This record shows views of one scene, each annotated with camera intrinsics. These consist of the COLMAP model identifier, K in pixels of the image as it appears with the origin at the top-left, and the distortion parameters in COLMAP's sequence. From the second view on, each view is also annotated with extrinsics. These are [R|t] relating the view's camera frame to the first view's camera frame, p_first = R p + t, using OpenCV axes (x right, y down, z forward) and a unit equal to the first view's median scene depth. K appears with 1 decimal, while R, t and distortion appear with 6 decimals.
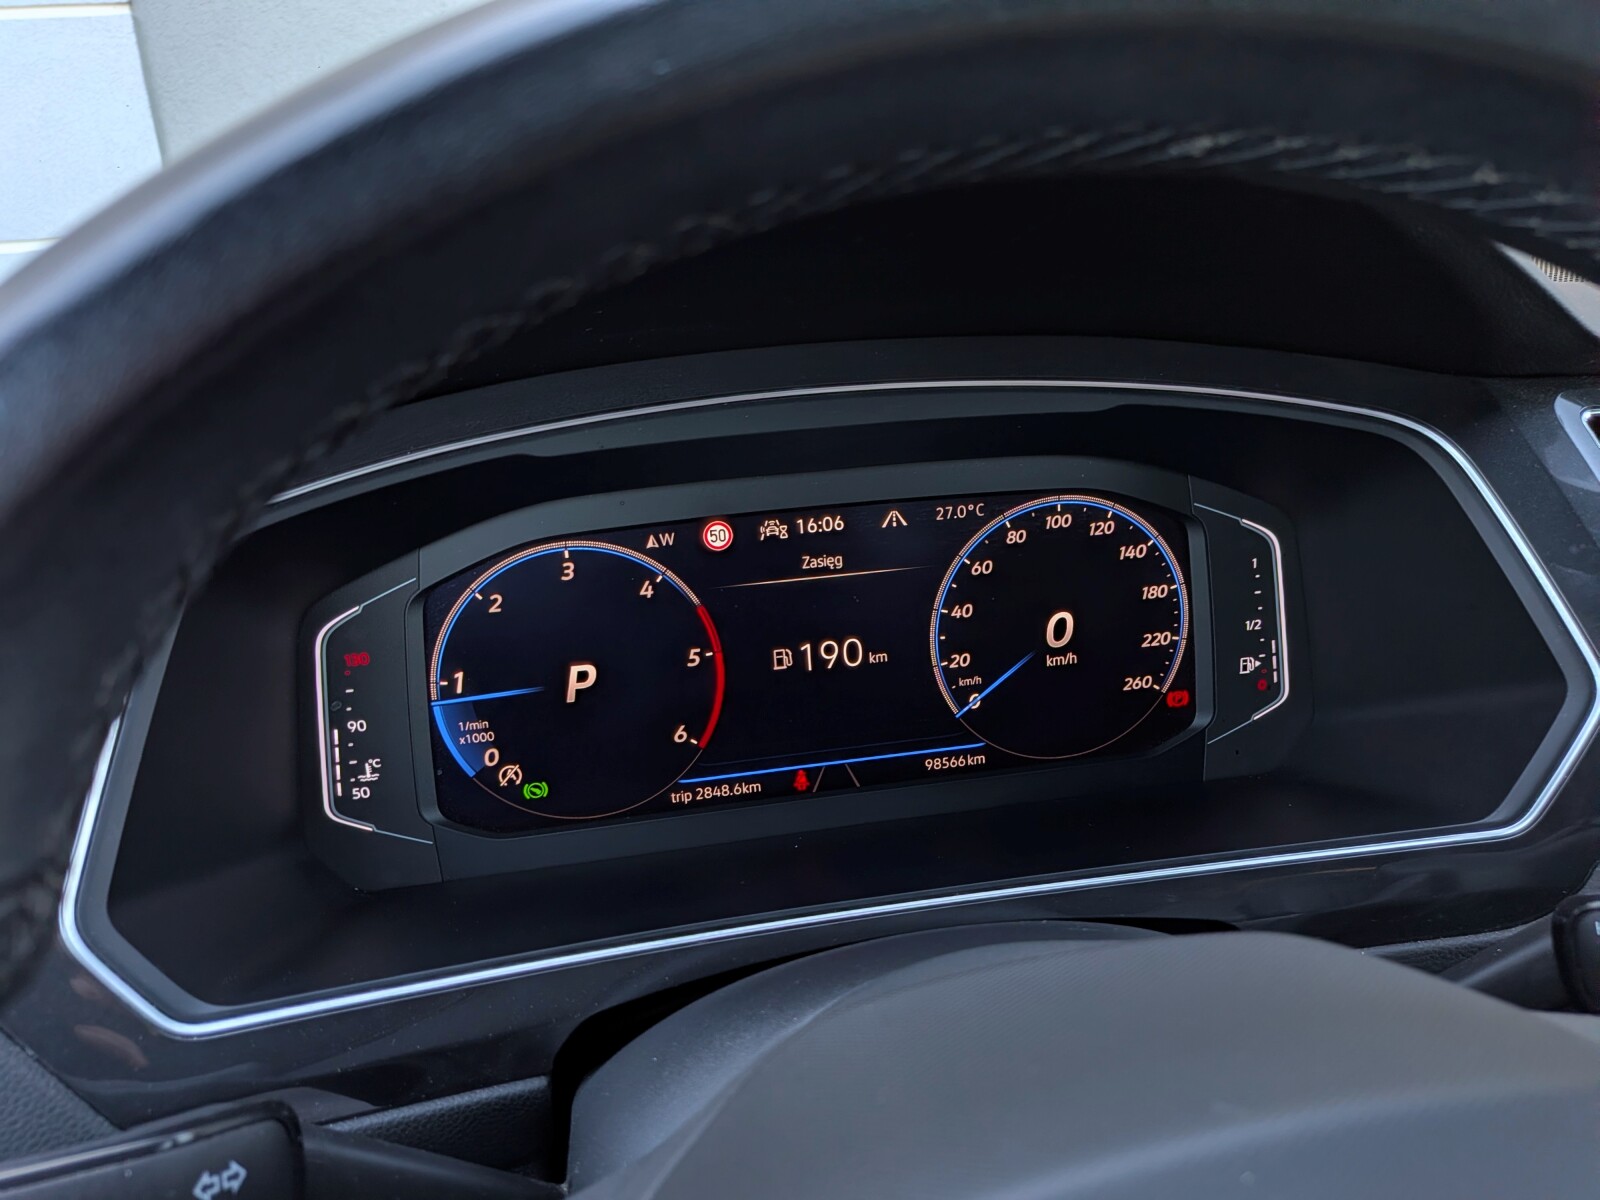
lens RADIAL K [[1167.6, 0, 779.7], [0, 1167.6, 596.7], [0, 0, 1]] dist [0.048894, -0.103034]
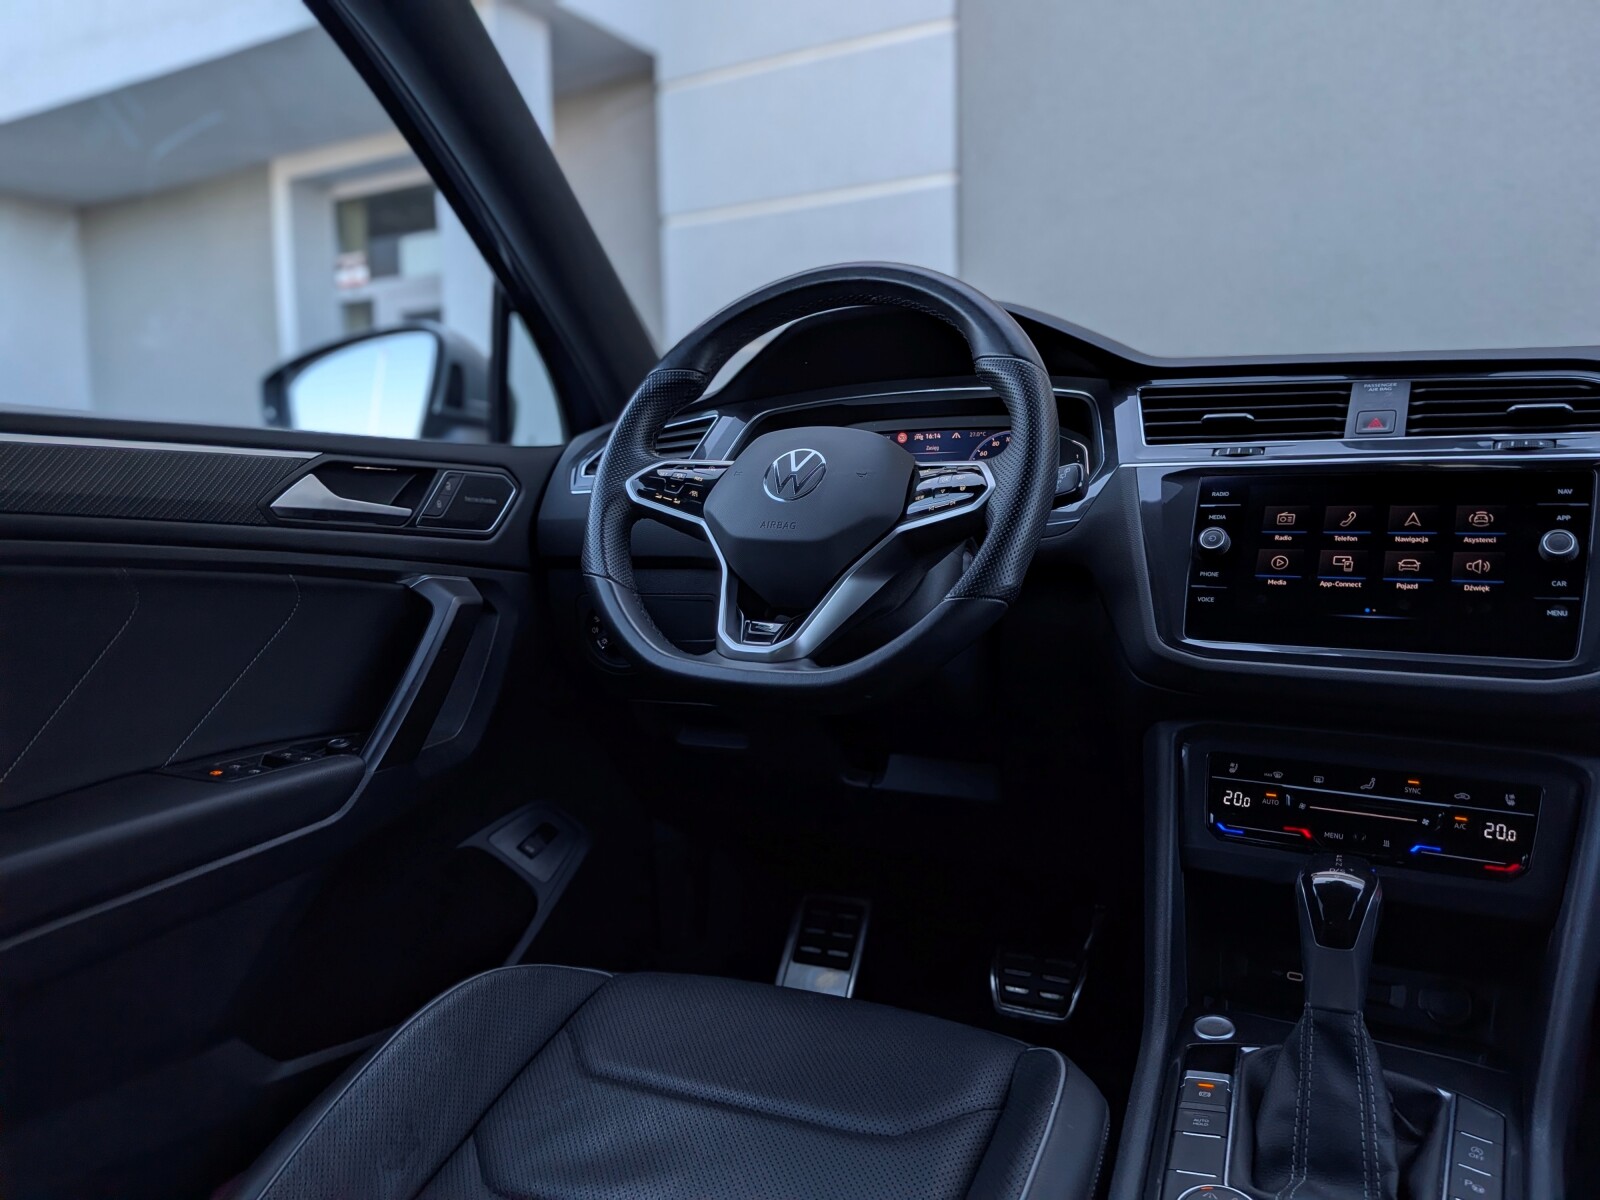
lens RADIAL K [[1167.6, 0, 801.2], [0, 1167.6, 586.6], [0, 0, 1]] dist [0.048894, -0.103034]
pose [[0.800735, 0.080608, -0.593571, 1.627093], [-0.221682, 0.960428, -0.168625, 0.923606], [0.556490, 0.266608, 0.786917, -1.540279]]
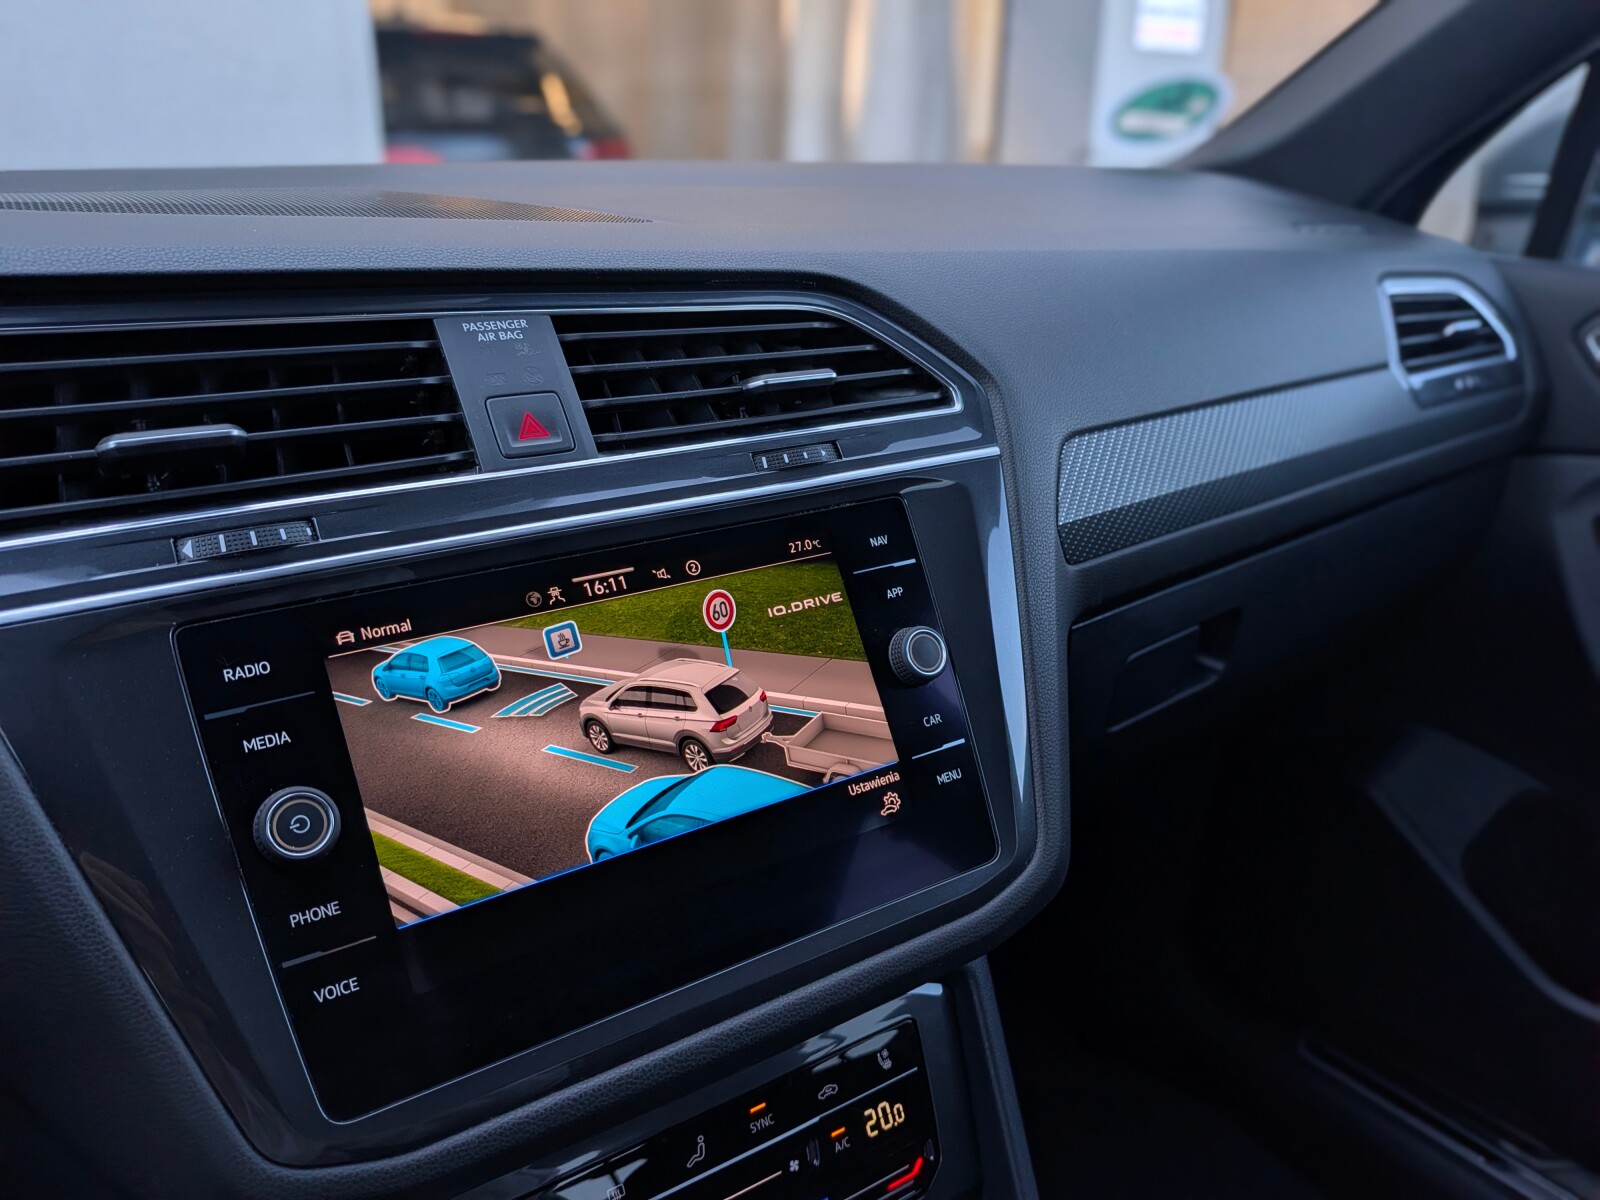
lens RADIAL K [[1167.6, 0, 794.5], [0, 1167.6, 600.8], [0, 0, 1]] dist [0.048894, -0.103034]
pose [[0.879690, -0.128667, 0.457810, 0.827175], [0.113629, 0.991687, 0.060372, 0.075278], [-0.461773, -0.001089, 0.886998, -0.184217]]
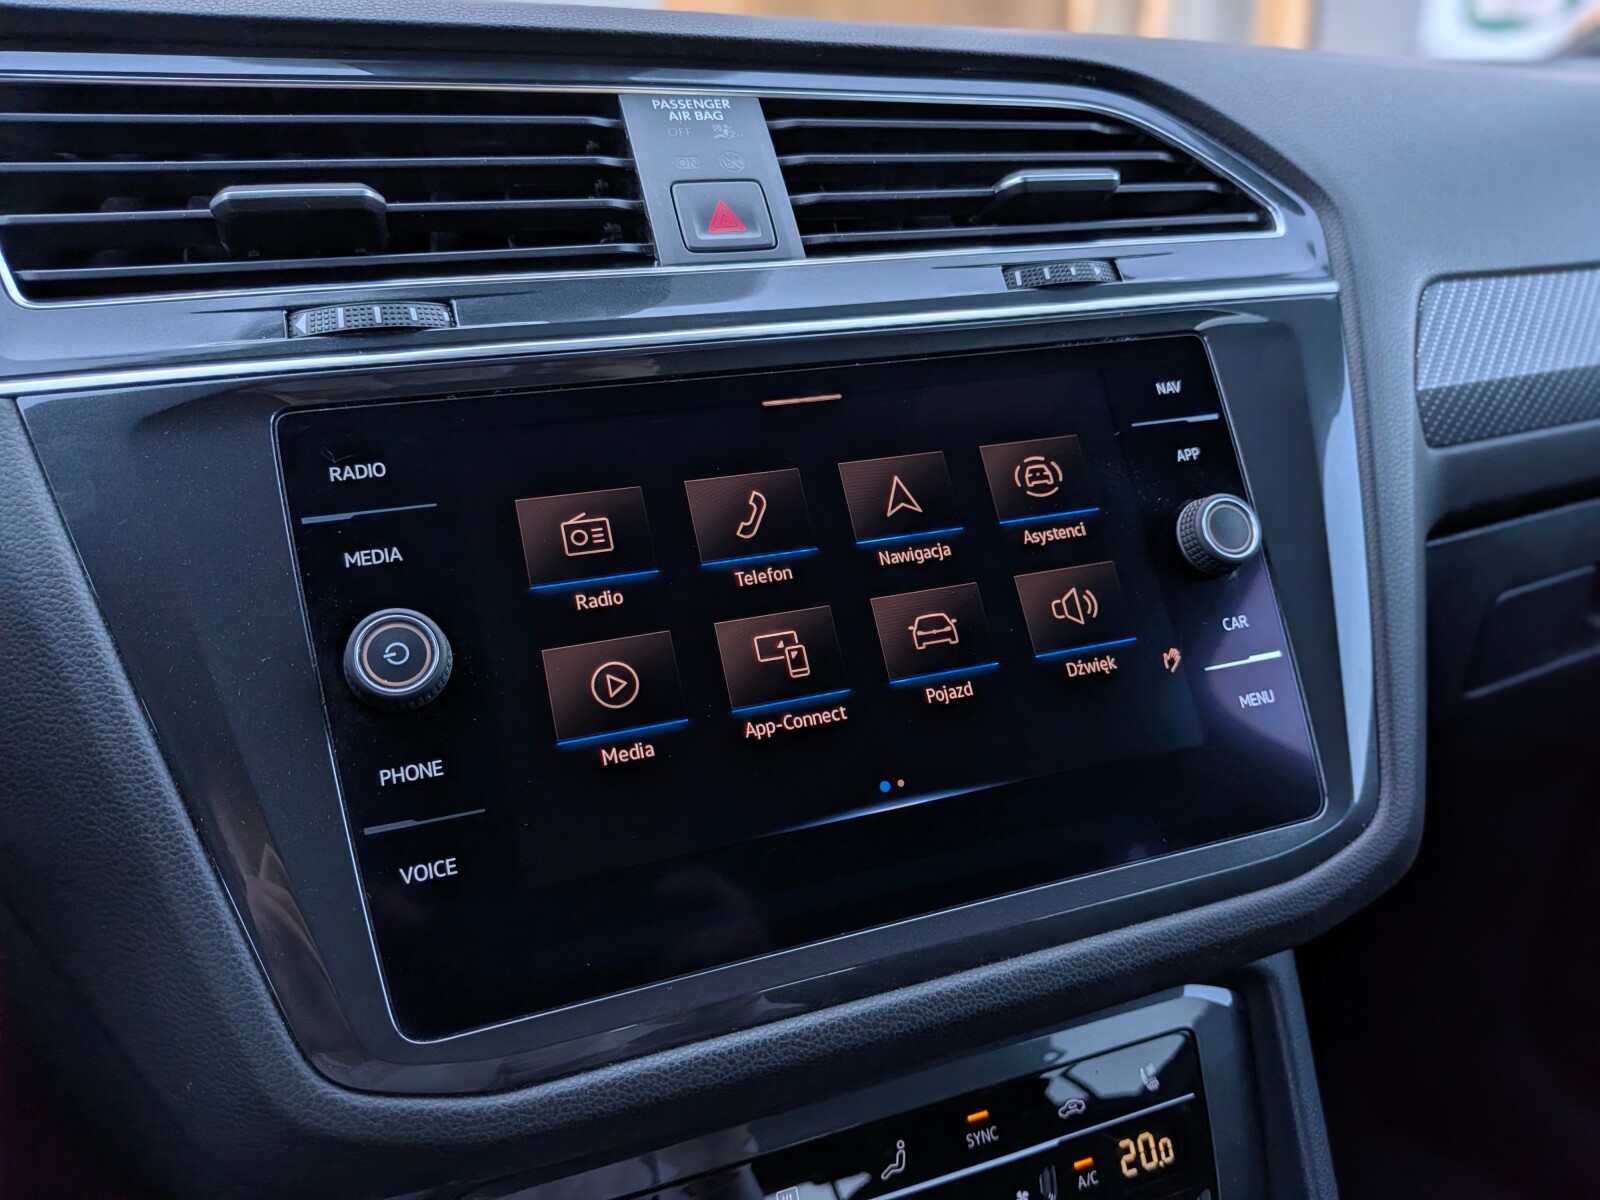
lens RADIAL K [[1167.6, 0, 800.3], [0, 1167.6, 587.7], [0, 0, 1]] dist [0.048894, -0.103034]
pose [[0.963192, -0.077177, 0.257499, 0.935244], [0.078595, 0.996895, 0.004796, 0.226160], [-0.257069, 0.015618, 0.966267, 0.029547]]
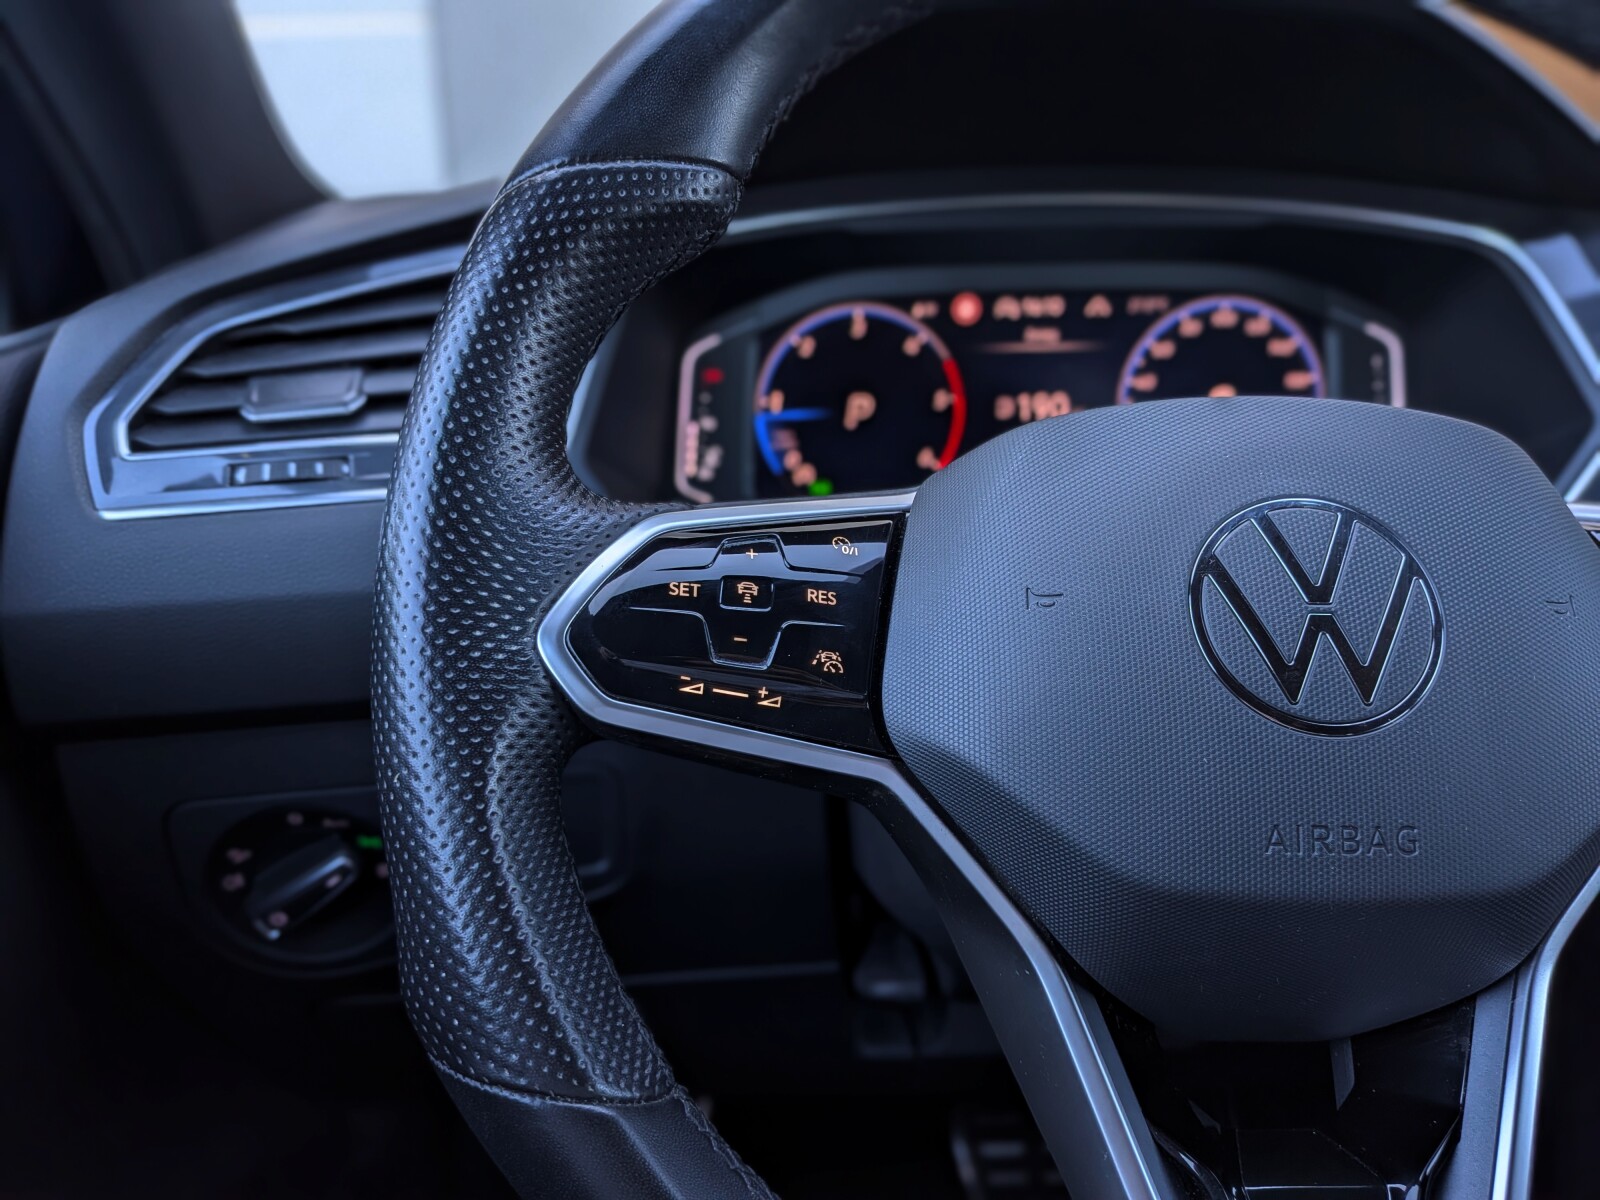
lens RADIAL K [[1167.6, 0, 795.8], [0, 1167.6, 597.3], [0, 0, 1]] dist [0.048894, -0.103034]
pose [[0.987375, 0.076859, -0.138501, -0.033583], [-0.080061, 0.996633, -0.017689, 0.320763], [0.136676, 0.028554, 0.990204, -0.386941]]
